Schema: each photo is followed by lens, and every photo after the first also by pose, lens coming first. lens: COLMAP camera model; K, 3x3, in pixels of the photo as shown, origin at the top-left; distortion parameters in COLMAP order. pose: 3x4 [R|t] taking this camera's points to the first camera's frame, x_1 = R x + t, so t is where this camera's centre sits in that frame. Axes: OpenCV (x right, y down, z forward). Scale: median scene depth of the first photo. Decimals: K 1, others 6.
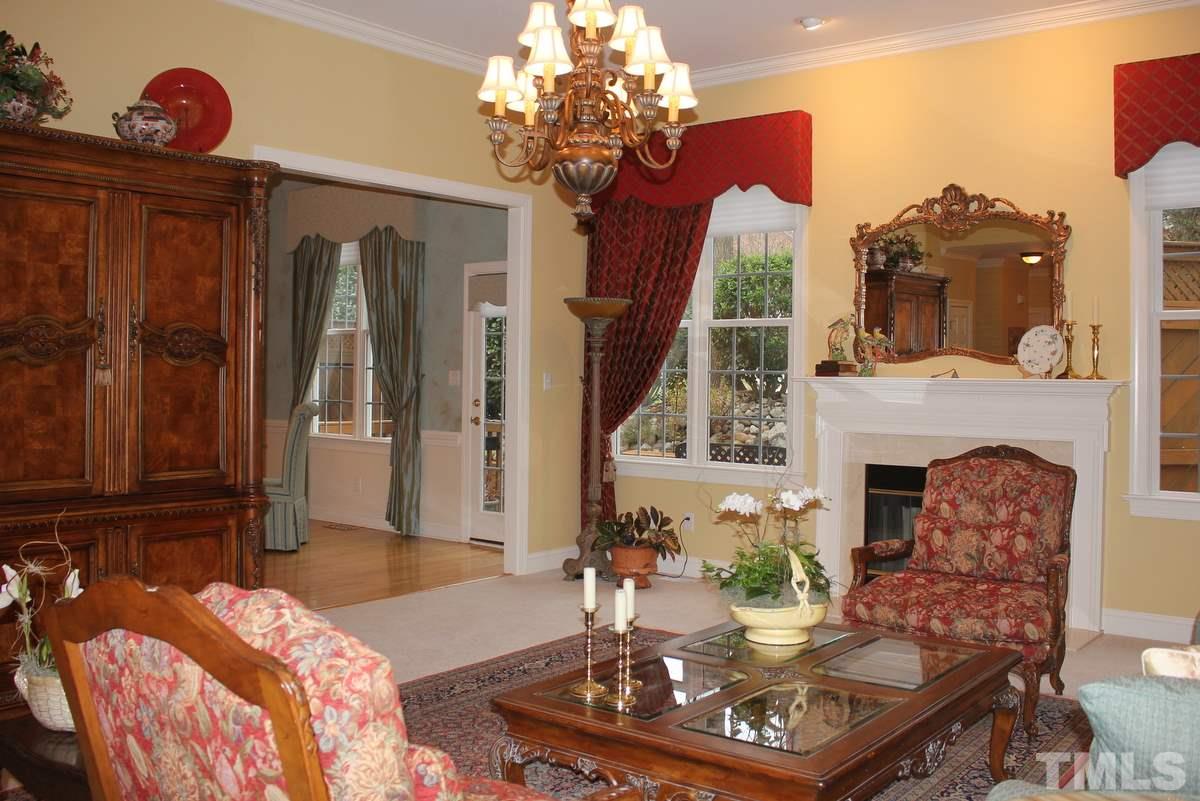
lens RADIAL K [[1131.6, 0, 619.0], [0, 1131.6, 412.4], [0, 0, 1]] dist [-0.164405, 0.137568]
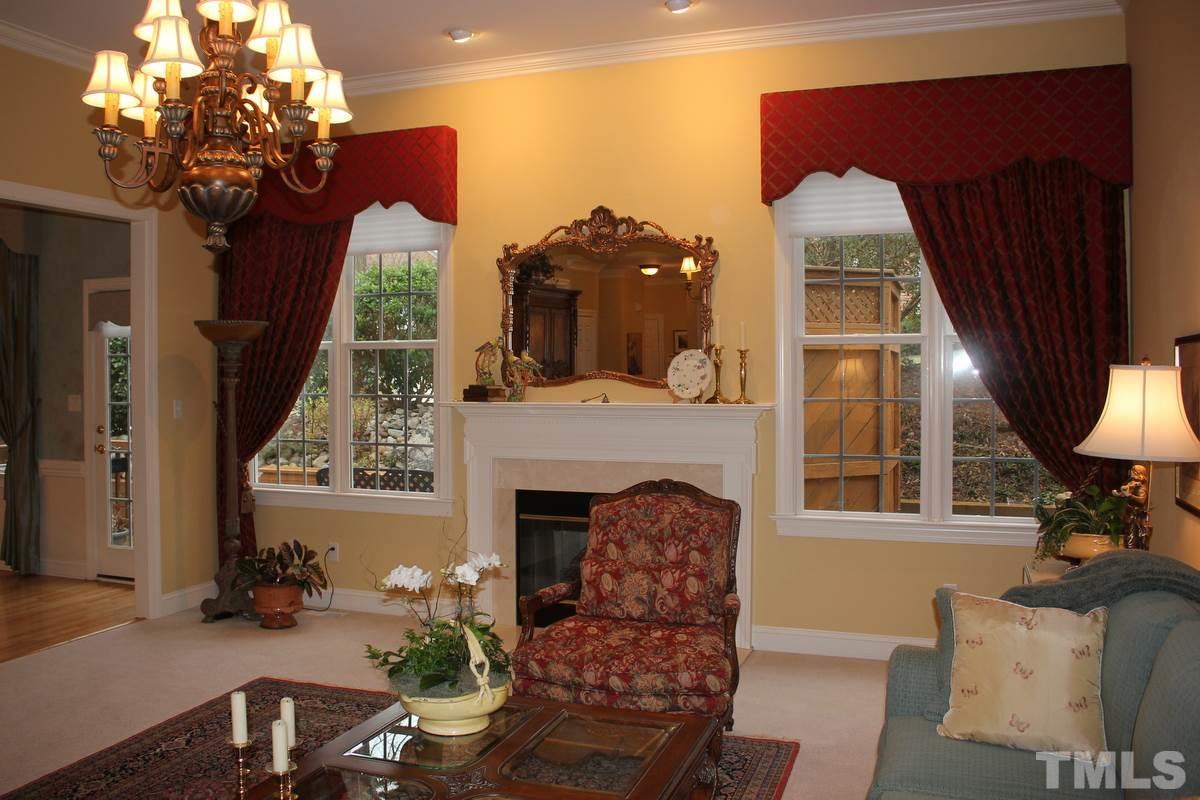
lens RADIAL K [[1026.6, 0, 532.3], [0, 1026.6, 402.8], [0, 0, 1]] dist [-0.151147, 0.113923]
pose [[0.962773, -0.021399, 0.269465, -0.007188], [0.019105, 0.999755, 0.011134, -0.043046], [-0.269637, -0.005572, 0.962946, 0.143943]]
